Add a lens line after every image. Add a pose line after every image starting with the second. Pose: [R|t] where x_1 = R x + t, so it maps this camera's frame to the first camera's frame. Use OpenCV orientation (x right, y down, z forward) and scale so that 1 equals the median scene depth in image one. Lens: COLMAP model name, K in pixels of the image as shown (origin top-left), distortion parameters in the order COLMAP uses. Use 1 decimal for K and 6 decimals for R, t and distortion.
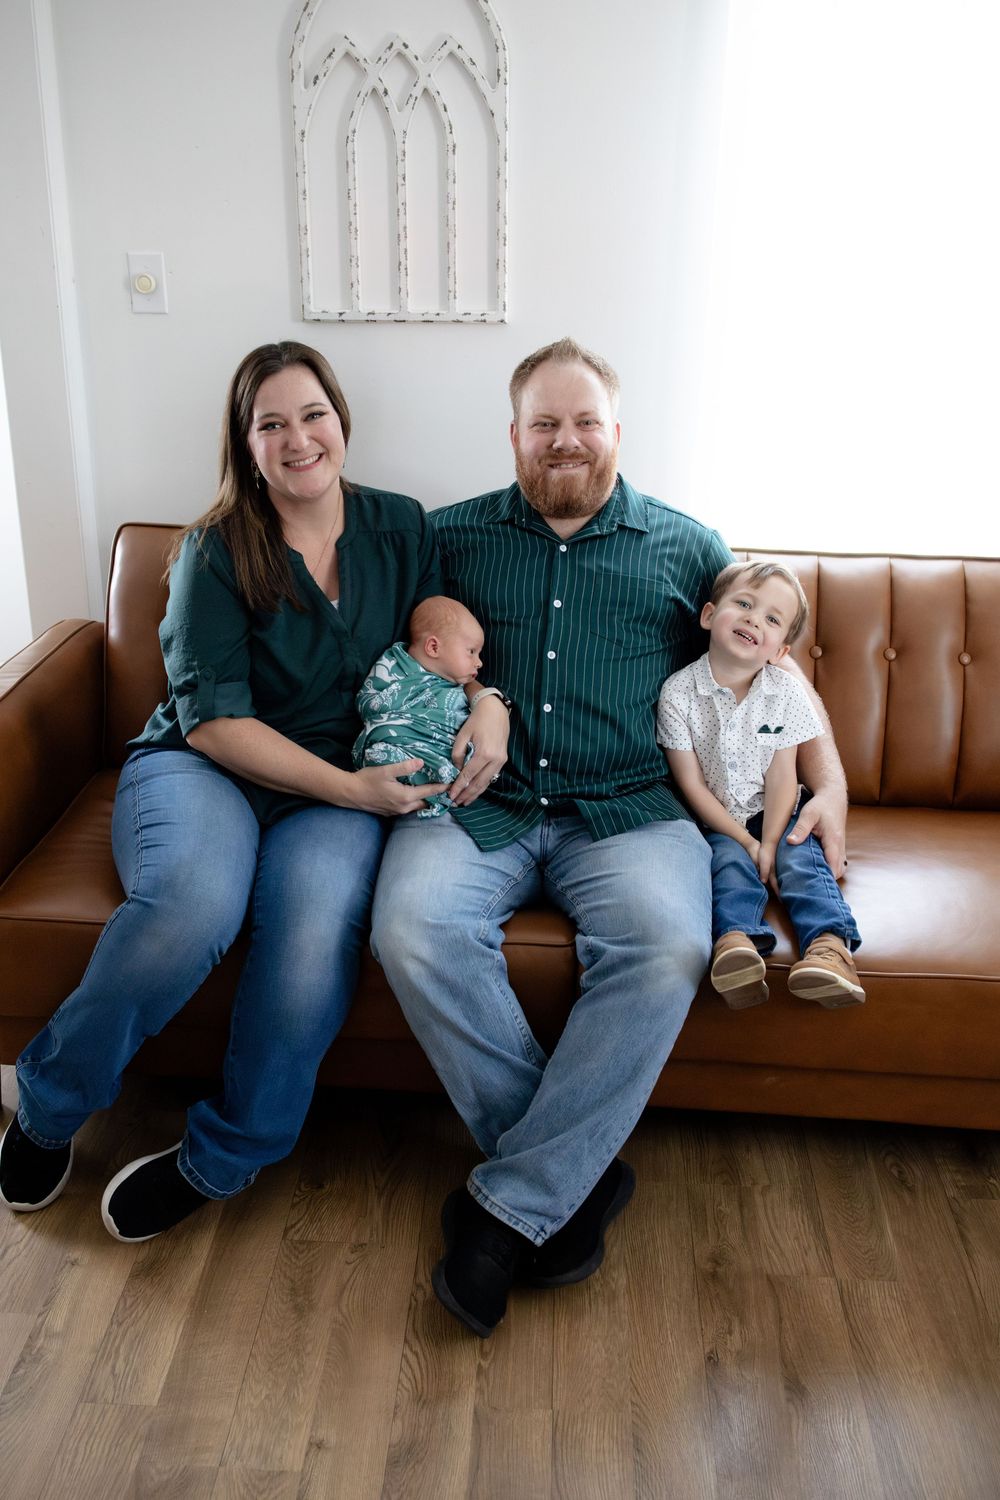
lens RADIAL K [[1499.8, 0, 500.0], [0, 1499.8, 750.0], [0, 0, 1]] dist [-0.007589, -0.039277]
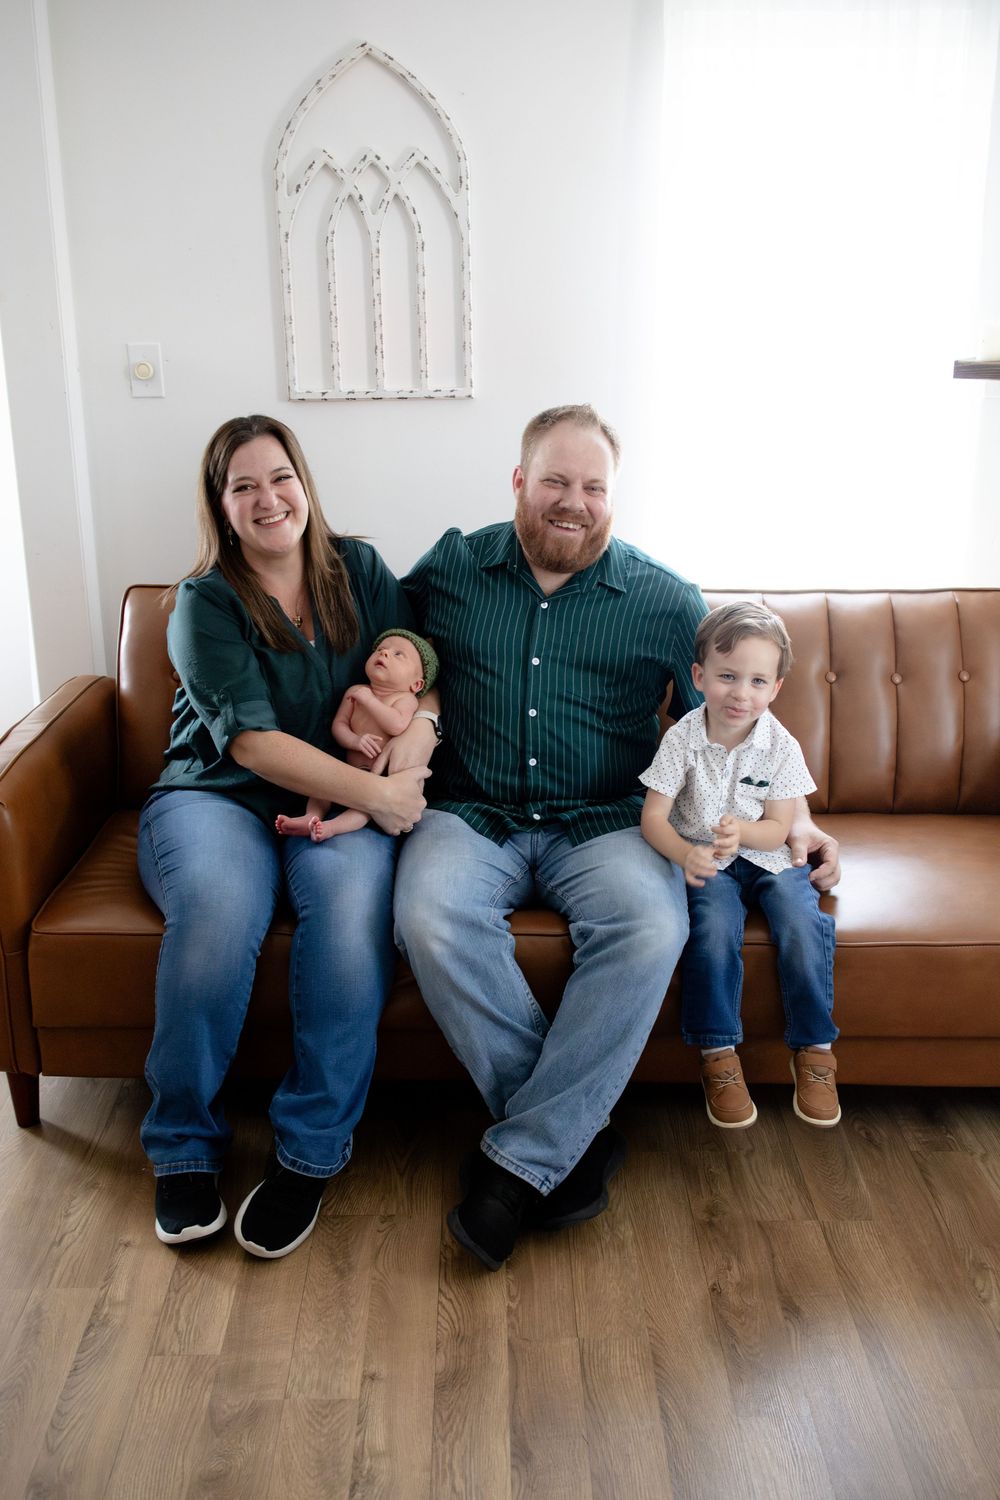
lens RADIAL K [[1527.7, 0, 500.0], [0, 1527.7, 750.0], [0, 0, 1]] dist [-0.019200, -0.034066]
pose [[0.997688, -0.036216, 0.057500, -0.064925], [0.040306, 0.996616, -0.071633, 0.074620], [-0.054711, 0.073785, 0.995772, -0.143515]]
